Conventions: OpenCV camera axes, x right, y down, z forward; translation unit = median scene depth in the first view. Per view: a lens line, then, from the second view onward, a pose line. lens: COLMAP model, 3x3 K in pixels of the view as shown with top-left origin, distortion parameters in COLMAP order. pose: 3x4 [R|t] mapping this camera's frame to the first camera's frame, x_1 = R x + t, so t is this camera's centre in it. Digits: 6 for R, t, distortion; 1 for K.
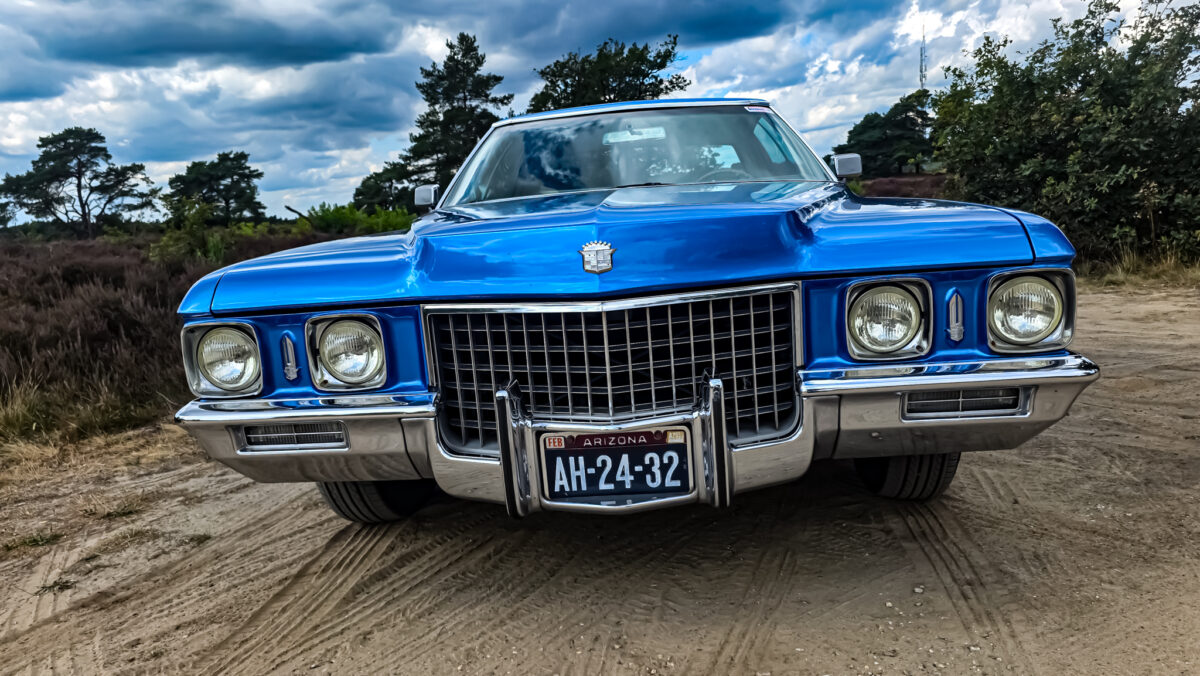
lens RADIAL K [[807.8, 0, 604.8], [0, 807.8, 335.9], [0, 0, 1]] dist [0.042942, -0.039332]
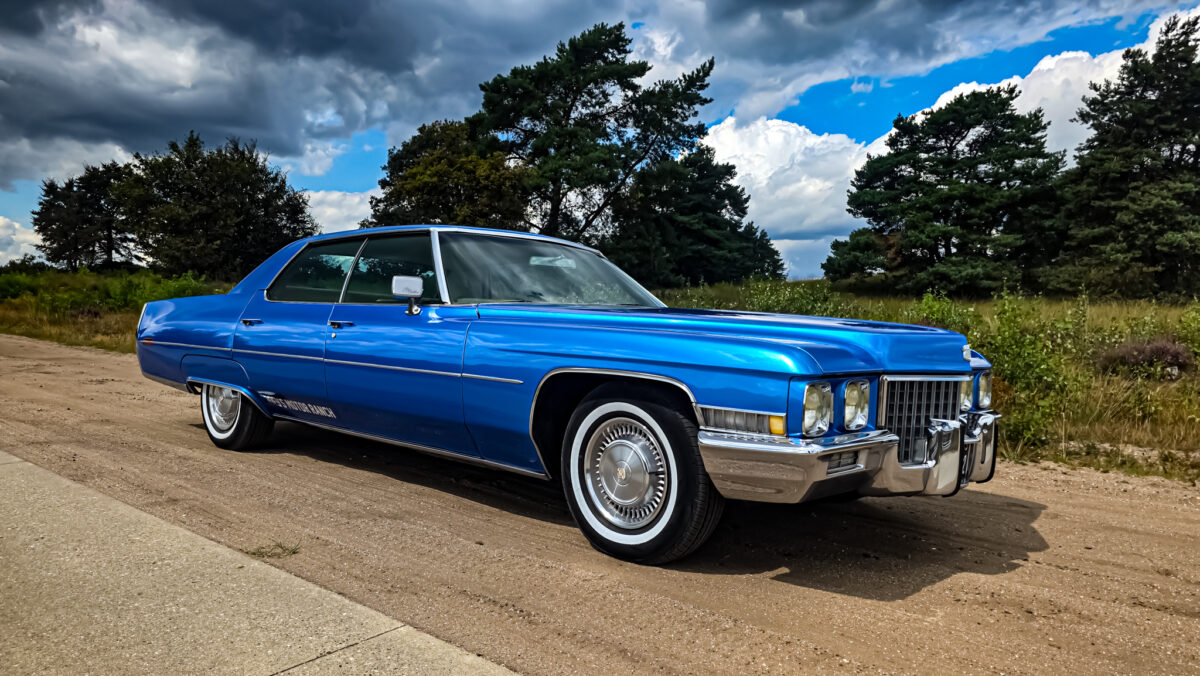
lens RADIAL K [[807.8, 0, 599.5], [0, 807.8, 349.3], [0, 0, 1]] dist [0.042942, -0.039332]
pose [[0.588864, 0.072892, 0.804939, -1.866960], [0.046943, 0.991159, -0.124097, 0.085269], [-0.806868, 0.110863, 0.580236, 0.499931]]
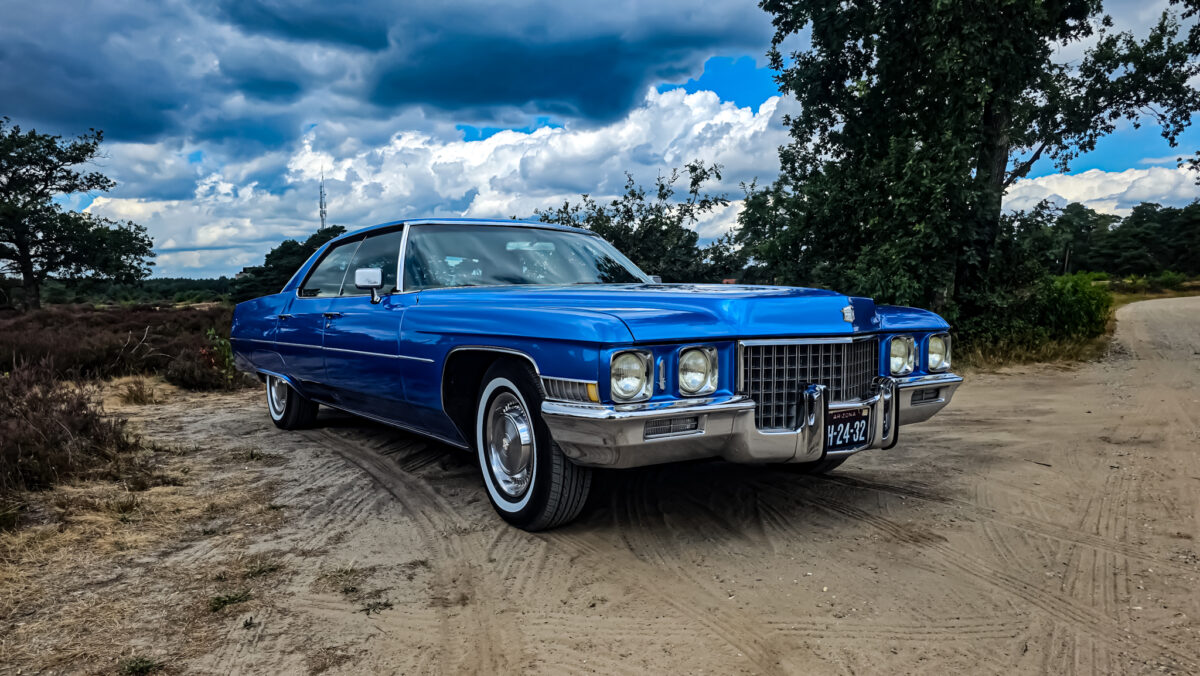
lens RADIAL K [[807.8, 0, 603.0], [0, 807.8, 332.3], [0, 0, 1]] dist [0.042942, -0.039332]
pose [[0.757552, 0.044765, 0.651238, -1.475299], [0.059156, 0.988833, -0.136784, 0.149410], [-0.650089, 0.142146, 0.746444, -0.035737]]
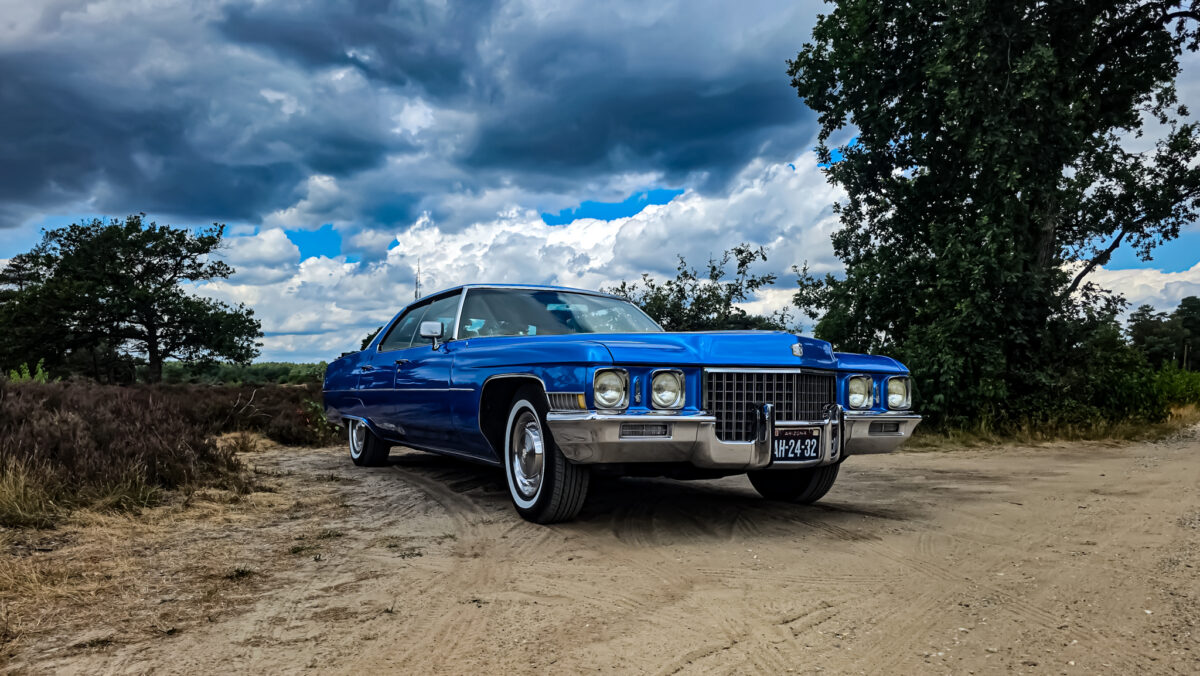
lens RADIAL K [[807.8, 0, 594.1], [0, 807.8, 329.5], [0, 0, 1]] dist [0.042942, -0.039332]
pose [[0.824376, 0.126382, 0.551753, -1.577338], [0.021259, 0.967155, -0.253295, 0.374445], [-0.565643, 0.220540, 0.794613, -0.480901]]
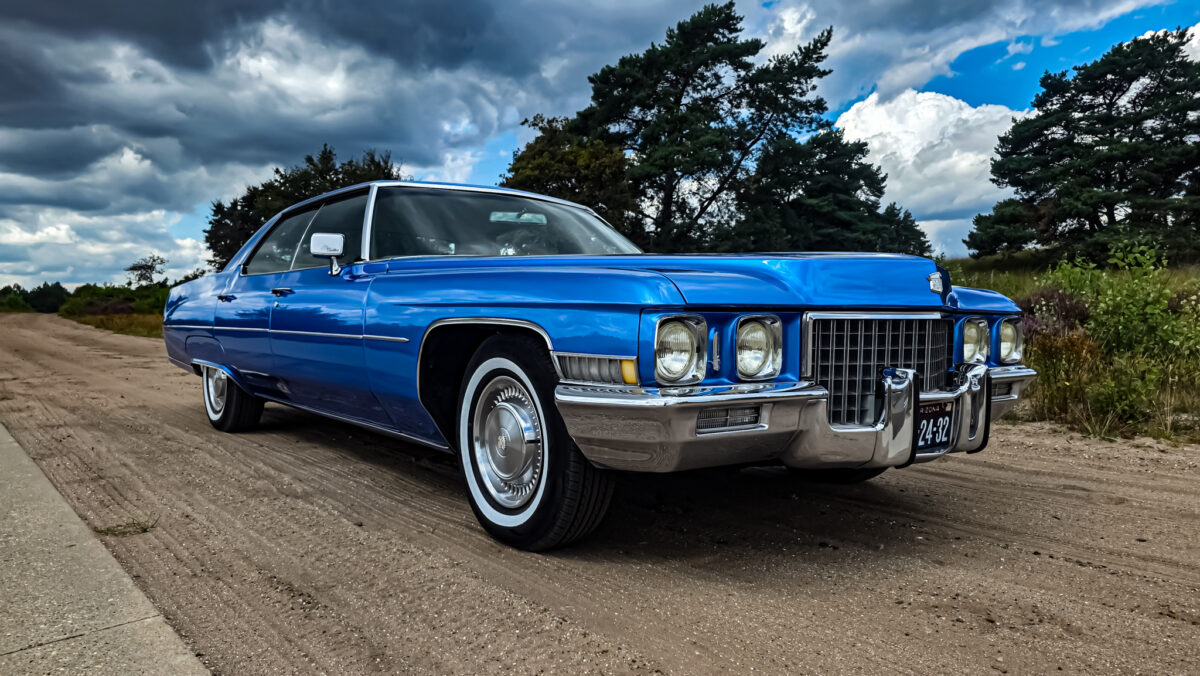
lens RADIAL K [[807.8, 0, 605.1], [0, 807.8, 341.0], [0, 0, 1]] dist [0.042942, -0.039332]
pose [[0.719328, 0.059308, 0.692135, -1.325267], [0.051843, 0.988987, -0.138624, 0.165879], [-0.692734, 0.135599, 0.708331, 0.316460]]
